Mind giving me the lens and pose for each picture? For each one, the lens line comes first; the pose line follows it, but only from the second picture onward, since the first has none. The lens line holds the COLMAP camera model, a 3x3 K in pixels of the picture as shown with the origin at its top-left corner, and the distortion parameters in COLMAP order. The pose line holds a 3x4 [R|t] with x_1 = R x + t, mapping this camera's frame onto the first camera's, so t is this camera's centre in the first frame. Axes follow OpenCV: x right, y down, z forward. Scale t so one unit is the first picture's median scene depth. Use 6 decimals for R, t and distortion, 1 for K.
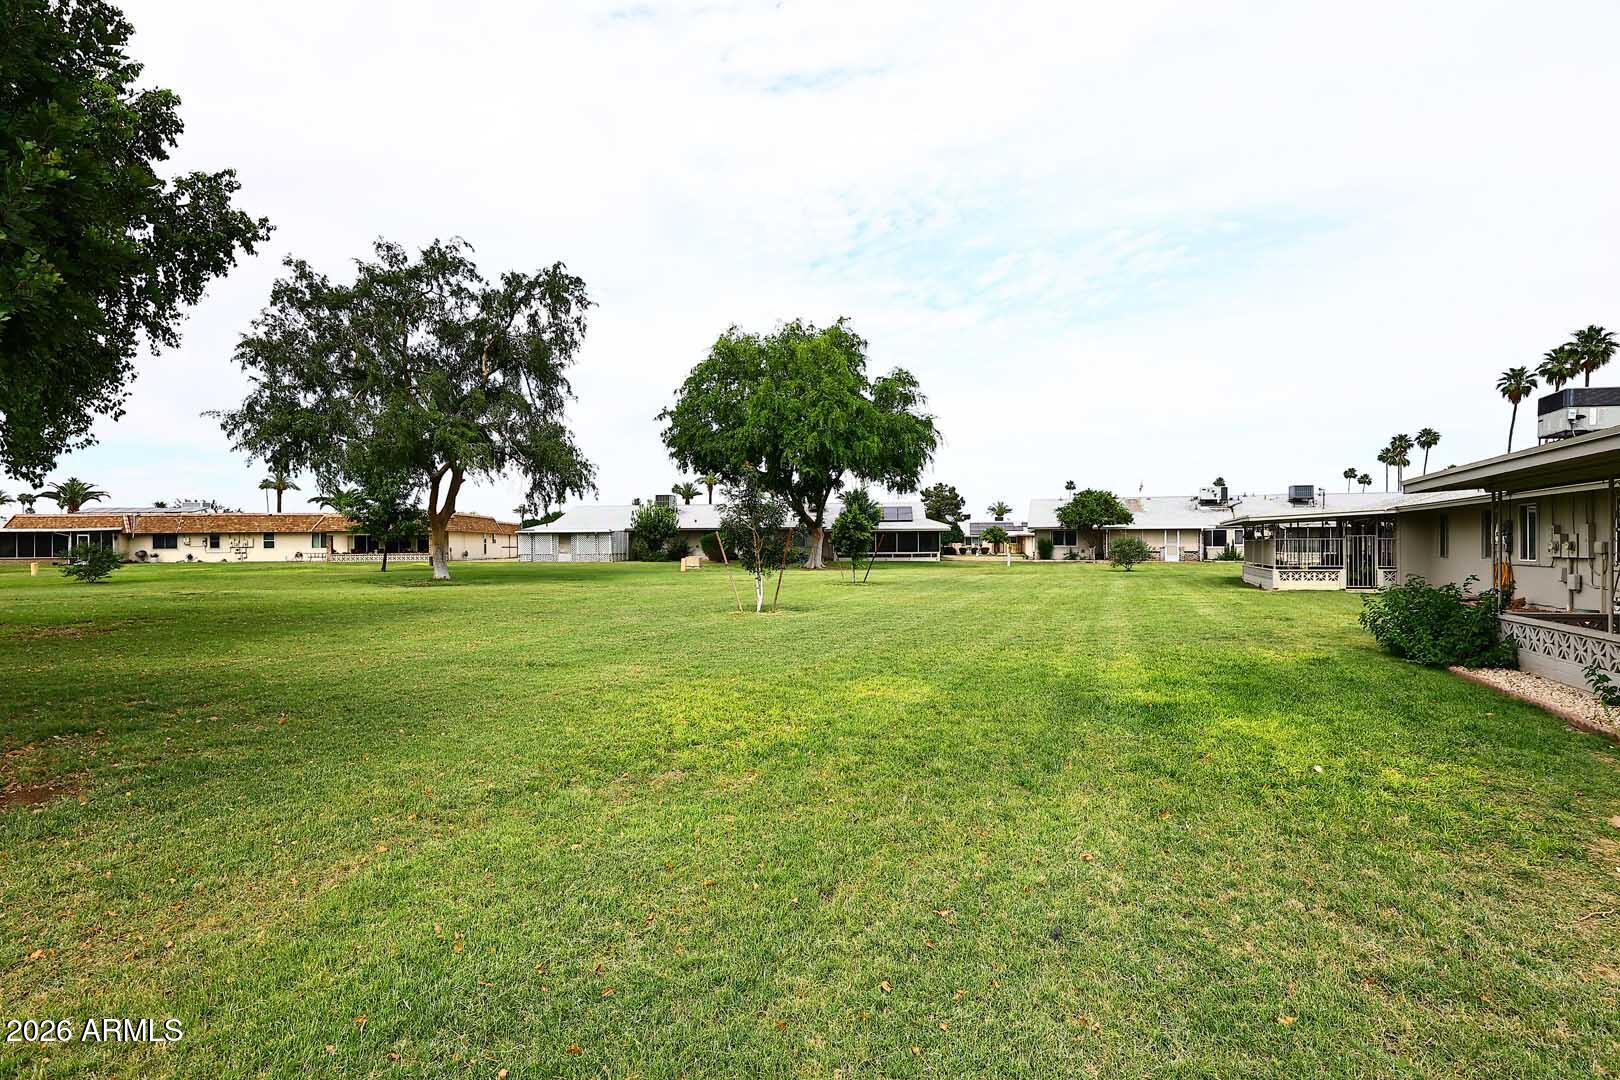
lens RADIAL K [[796.2, 0, 821.2], [0, 796.2, 541.8], [0, 0, 1]] dist [-0.009406, -0.000203]
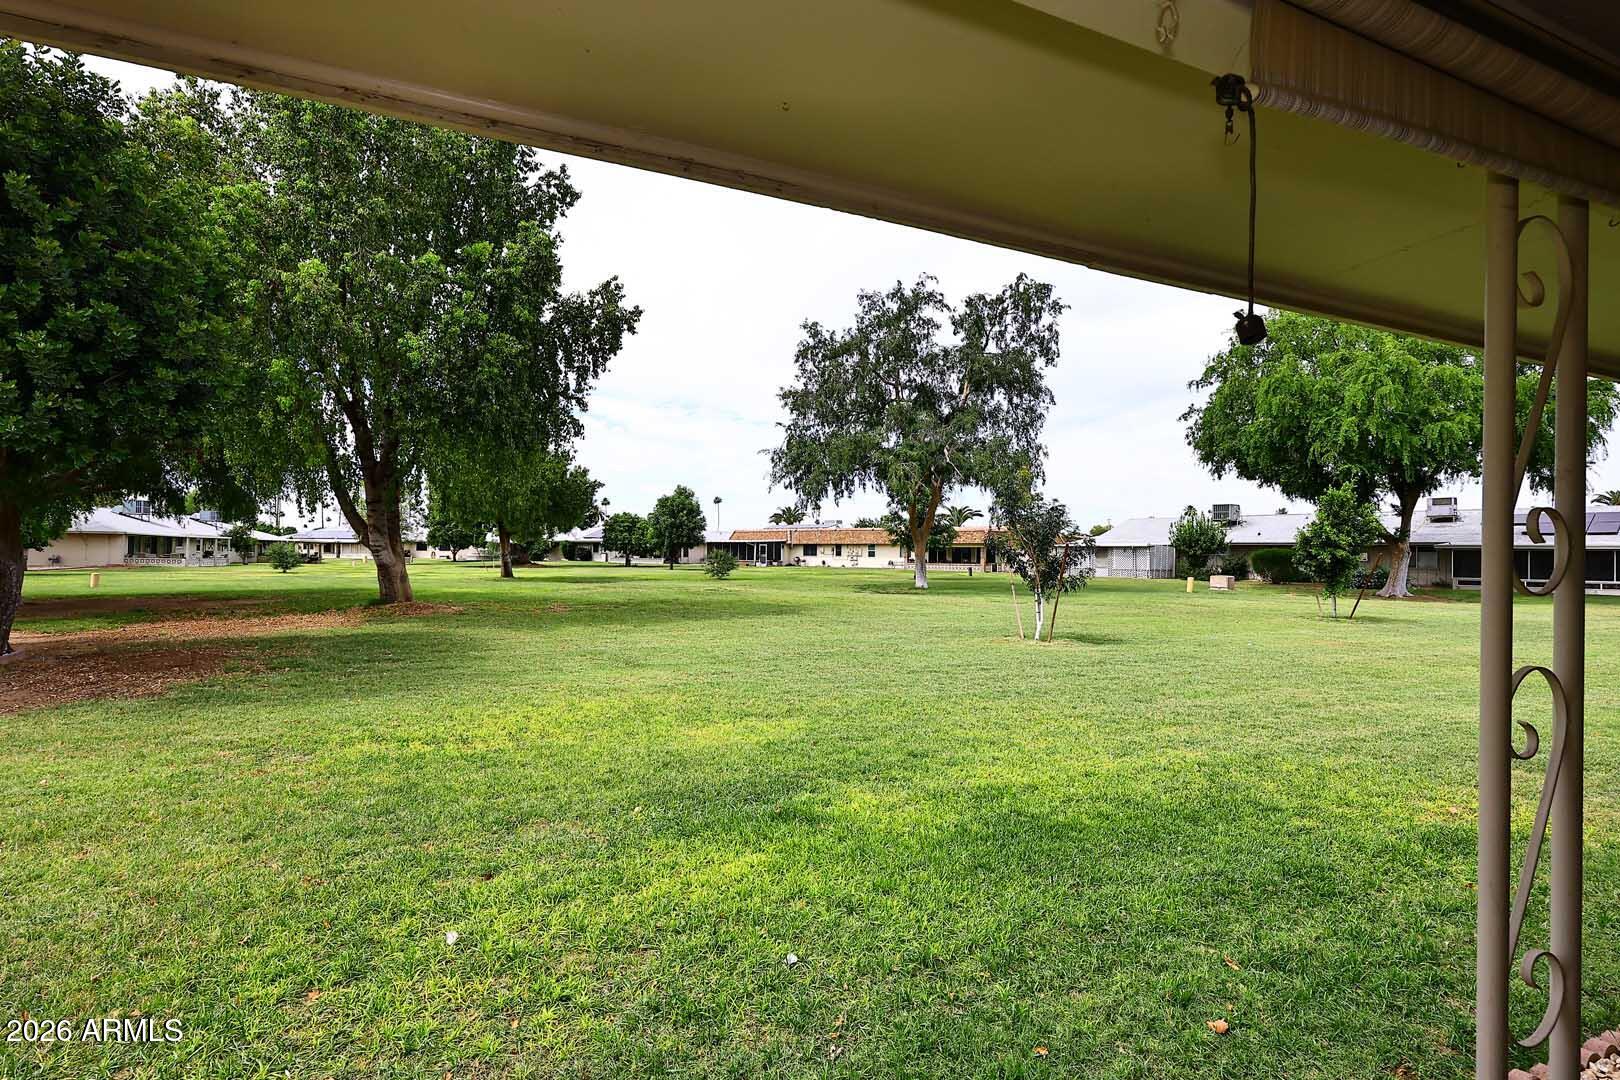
lens RADIAL K [[796.2, 0, 807.7], [0, 796.2, 544.7], [0, 0, 1]] dist [-0.009406, -0.000203]
pose [[0.701742, 0.007676, -0.712389, 0.146460], [-0.016832, 0.999841, -0.005807, -0.002682], [0.712232, 0.016066, 0.701760, 0.092338]]
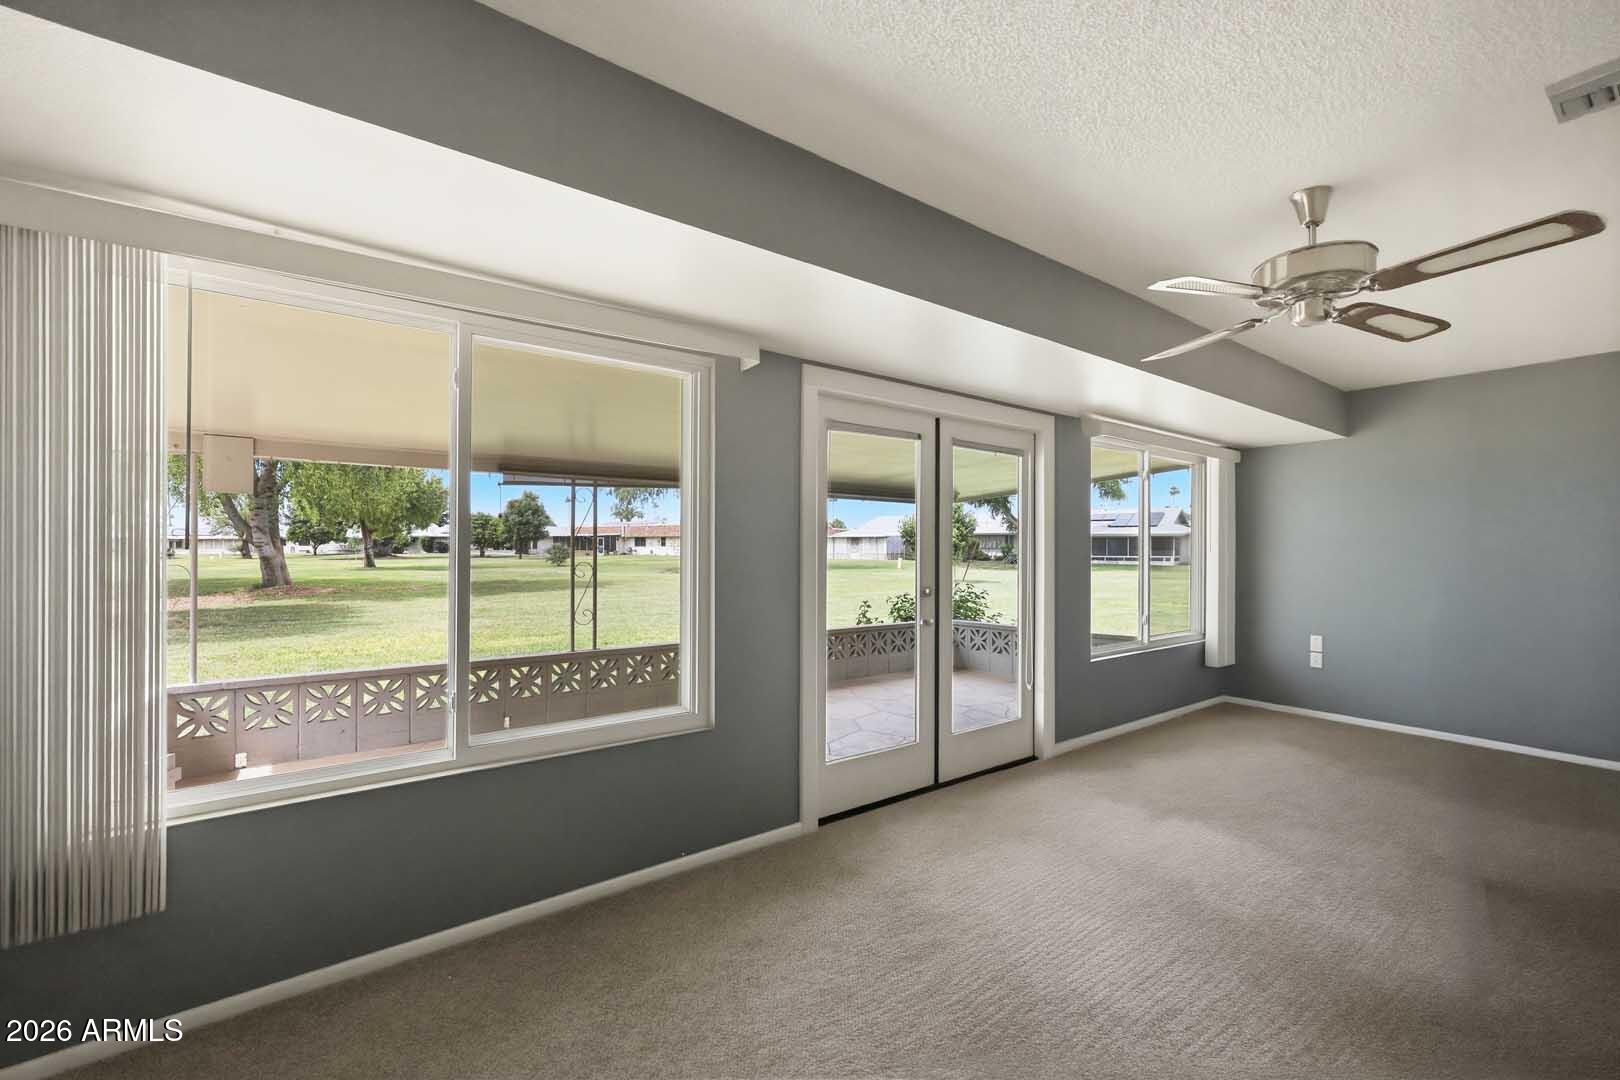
lens RADIAL K [[661.5, 0, 799.2], [0, 661.5, 547.4], [0, 0, 1]] dist [0.001189, 0.001240]
pose [[0.839645, 0.009879, -0.543046, 0.251897], [-0.006417, 0.999945, 0.008269, -0.003547], [0.543098, -0.003458, 0.839662, 0.040483]]
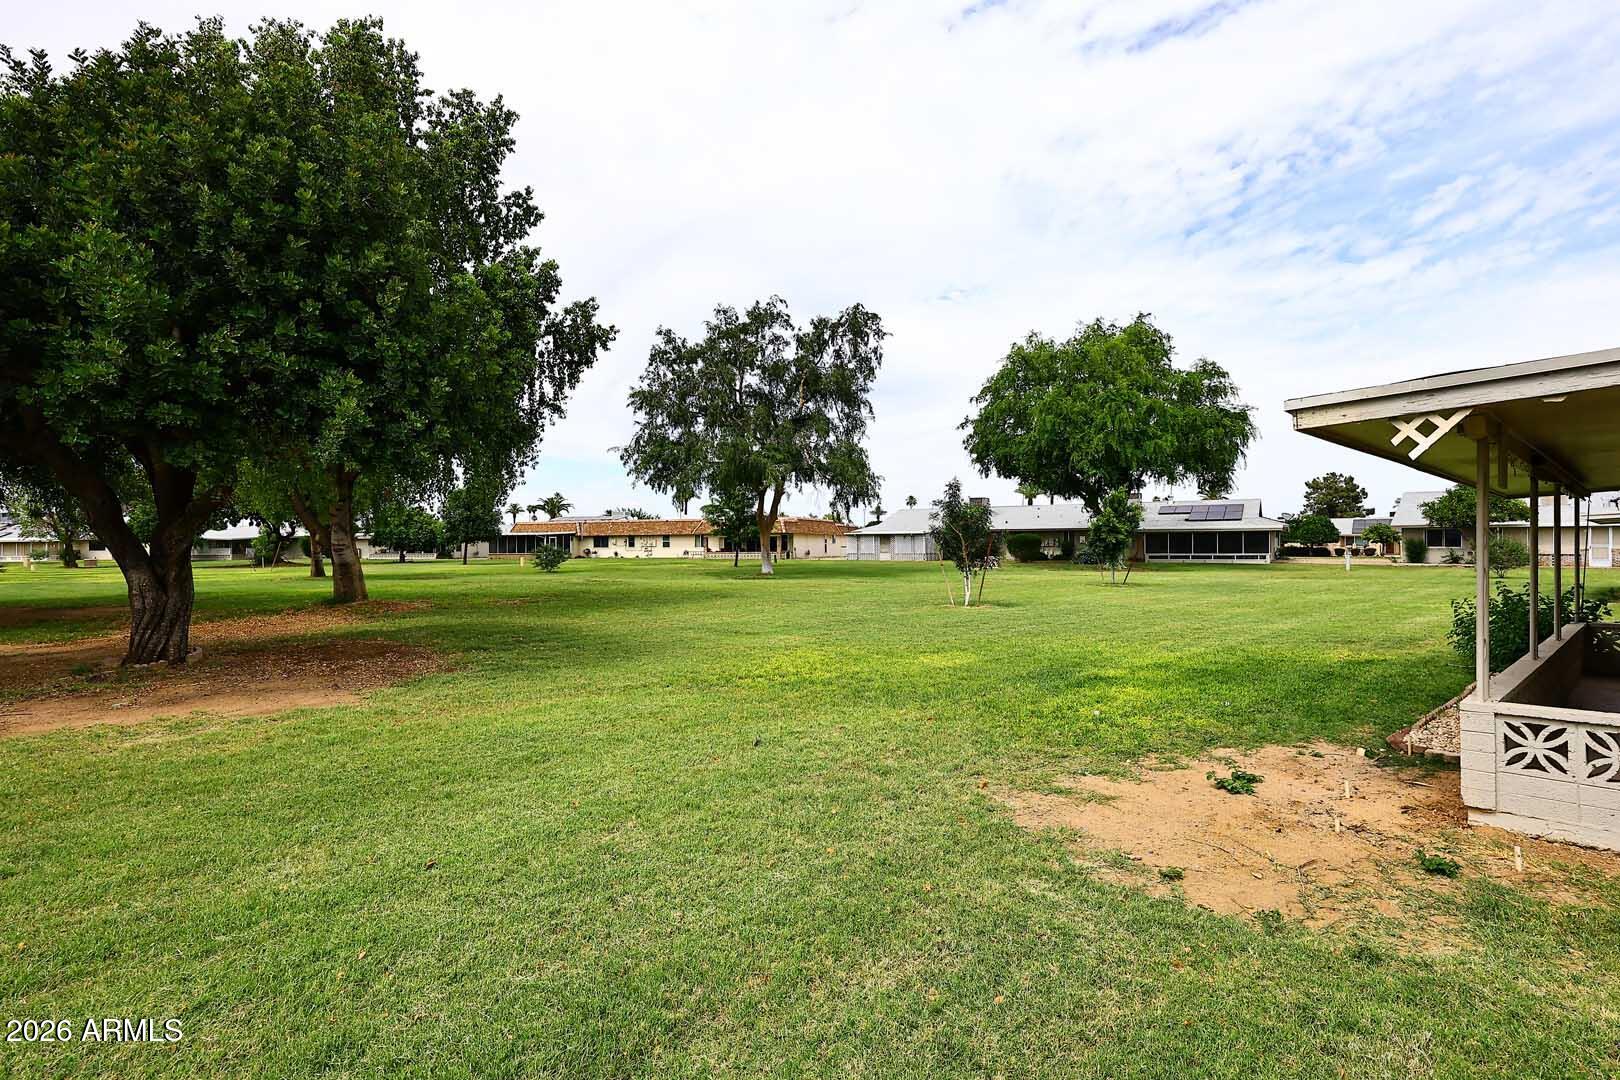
lens RADIAL K [[796.2, 0, 810.3], [0, 796.2, 545.4], [0, 0, 1]] dist [-0.009406, -0.000203]
pose [[0.898748, 0.002069, -0.438461, 0.091754], [0.000588, 0.999982, 0.005924, -0.002978], [0.438466, -0.005581, 0.898731, -0.057077]]
